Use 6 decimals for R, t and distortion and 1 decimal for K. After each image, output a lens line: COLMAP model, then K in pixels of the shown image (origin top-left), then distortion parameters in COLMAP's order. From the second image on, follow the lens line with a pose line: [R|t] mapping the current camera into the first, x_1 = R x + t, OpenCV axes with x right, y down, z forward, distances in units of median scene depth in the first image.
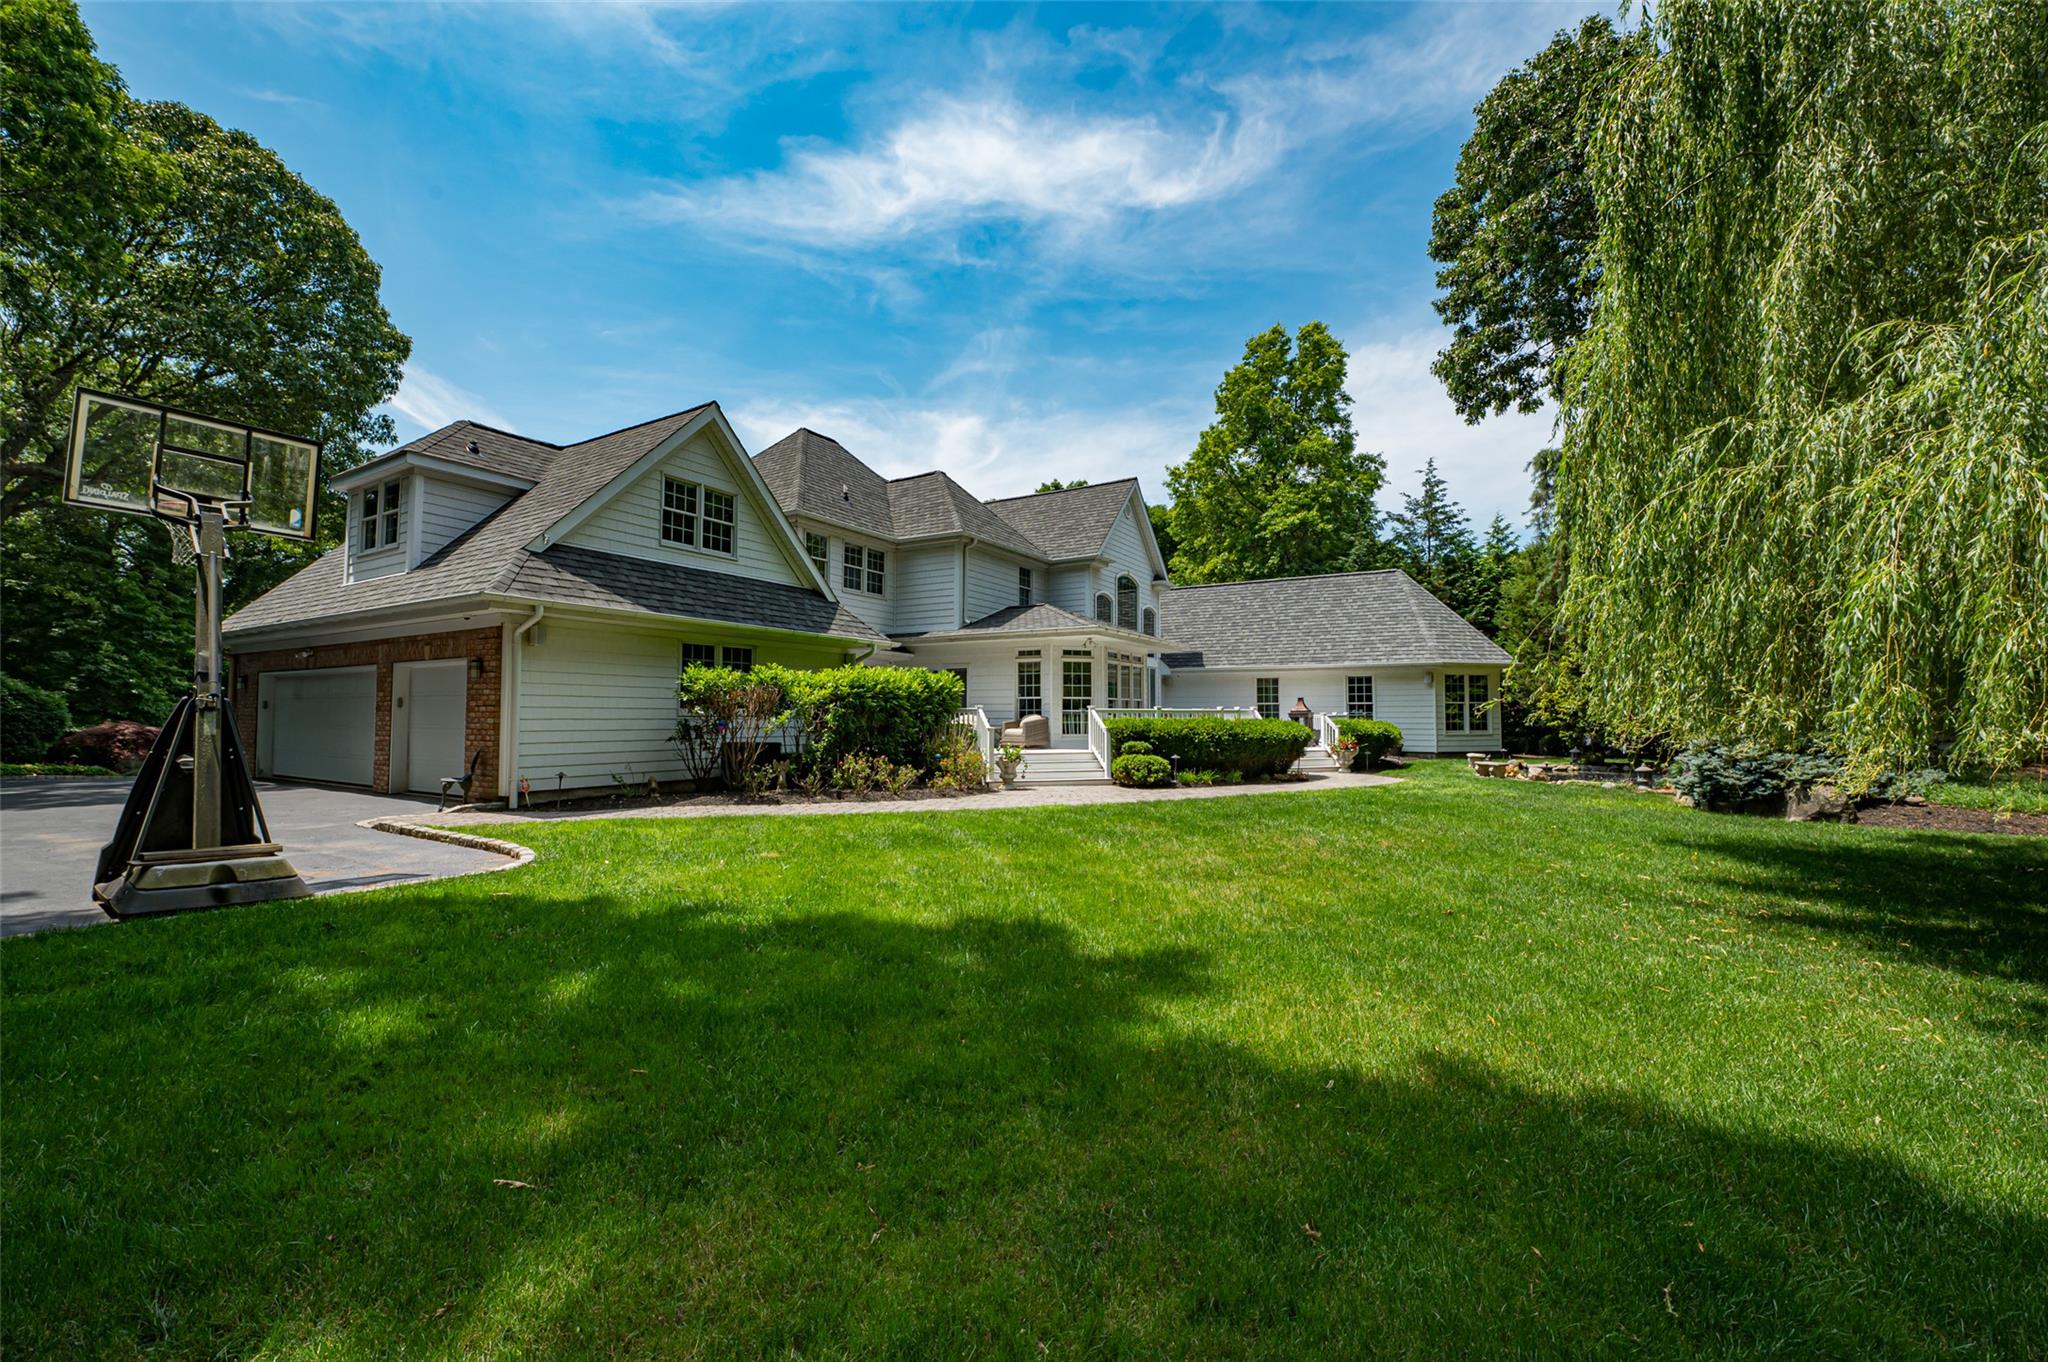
lens RADIAL K [[814.6, 0, 1024.5], [0, 814.6, 674.4], [0, 0, 1]] dist [-0.016404, -0.000599]
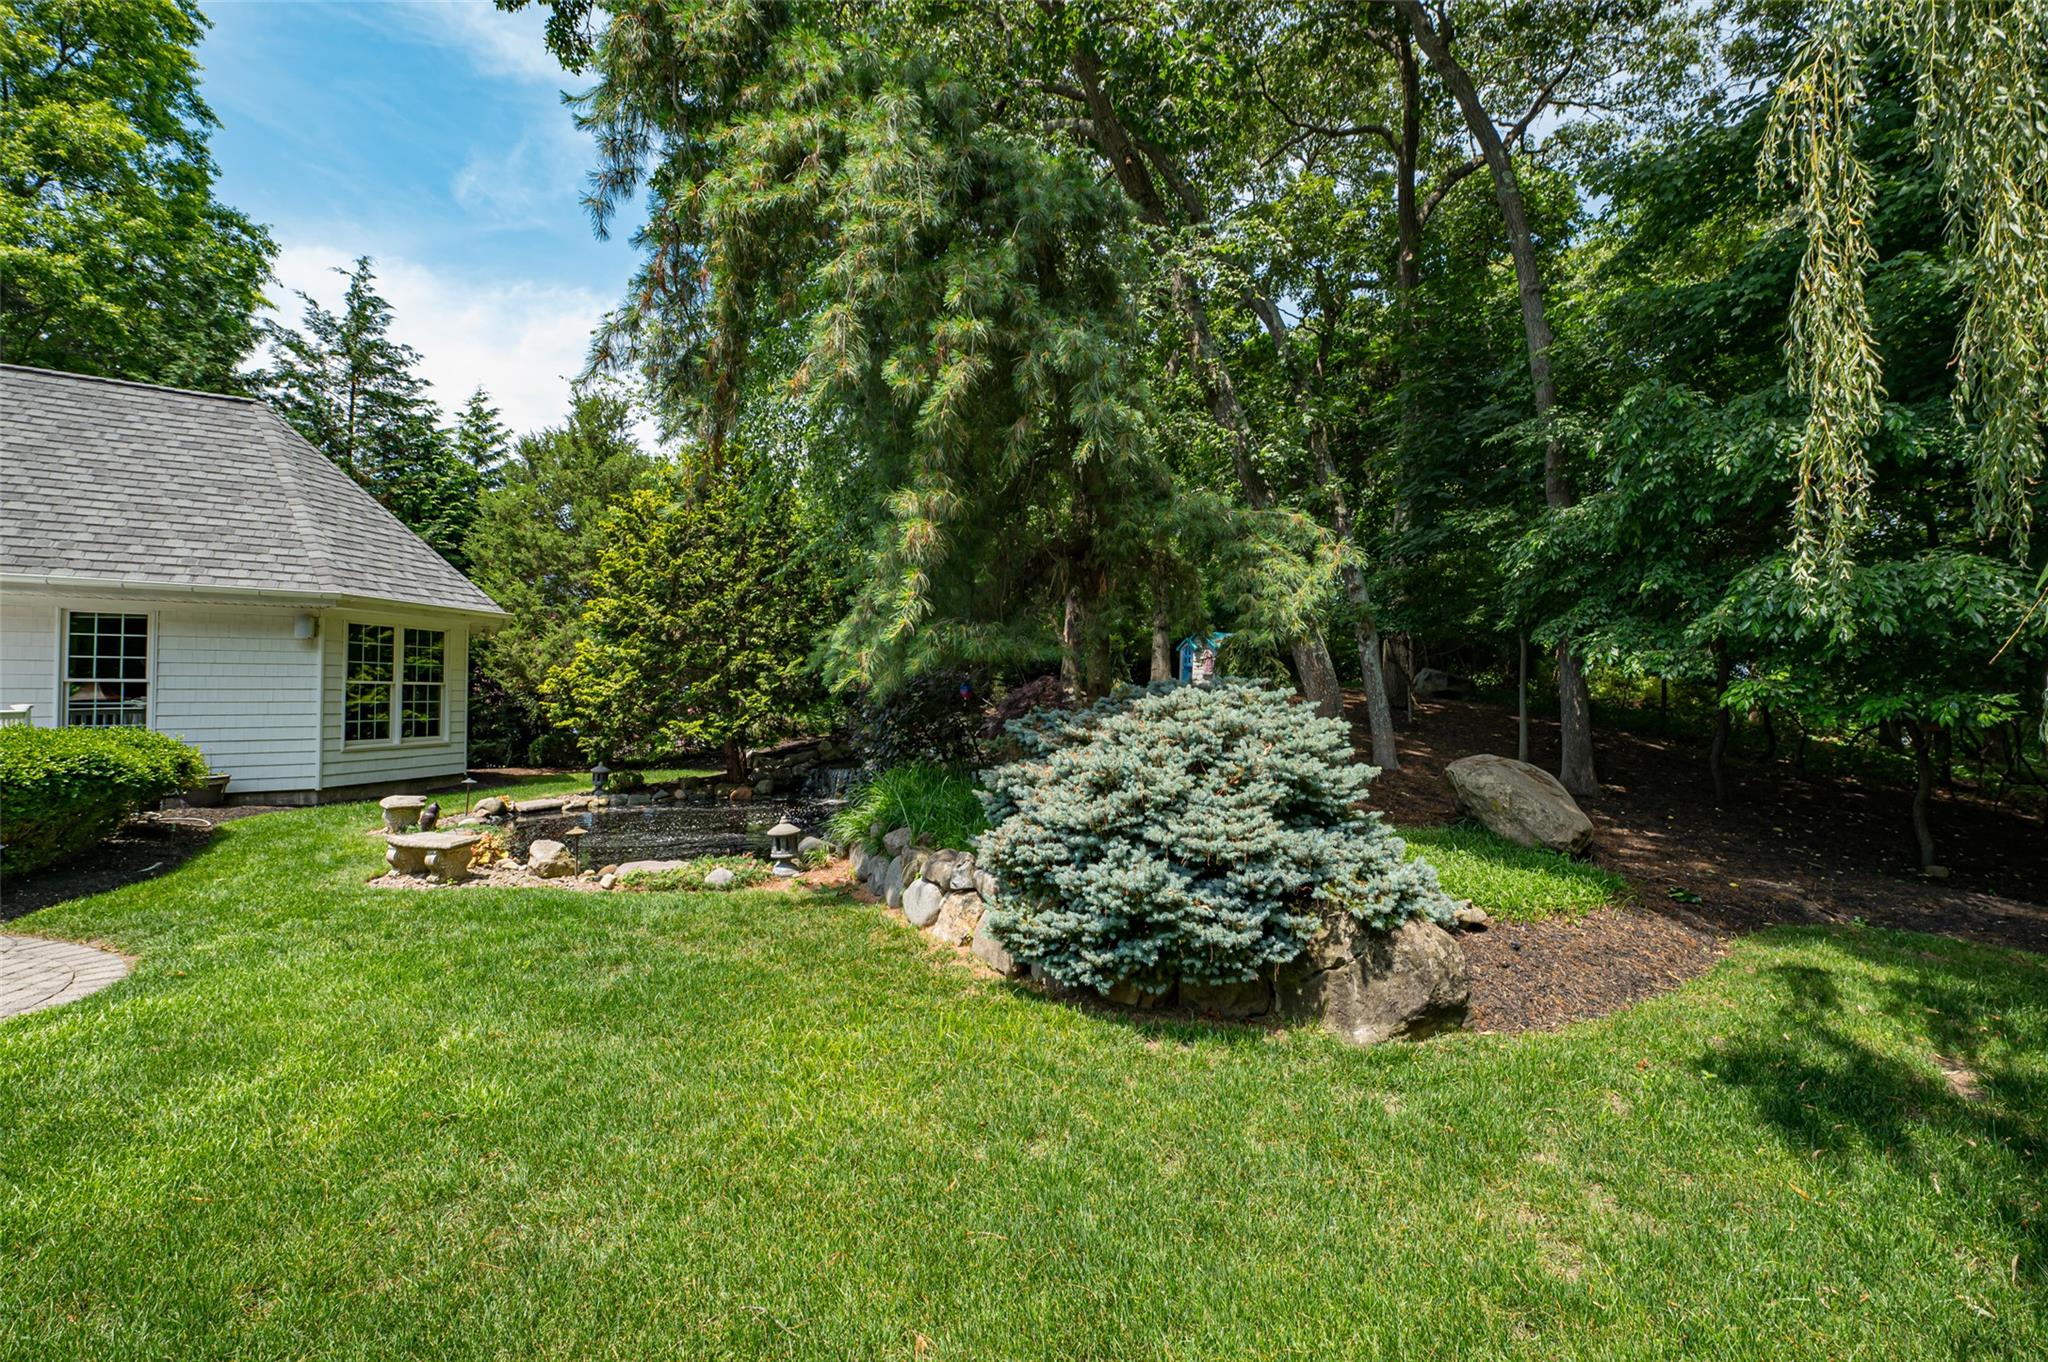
lens RADIAL K [[814.6, 0, 1024.5], [0, 814.6, 674.4], [0, 0, 1]] dist [-0.016404, -0.000599]
pose [[0.424749, 0.025078, 0.904964, 0.247302], [-0.042302, 0.999074, -0.007831, 0.016320], [-0.904322, -0.034956, 0.425416, 0.417374]]
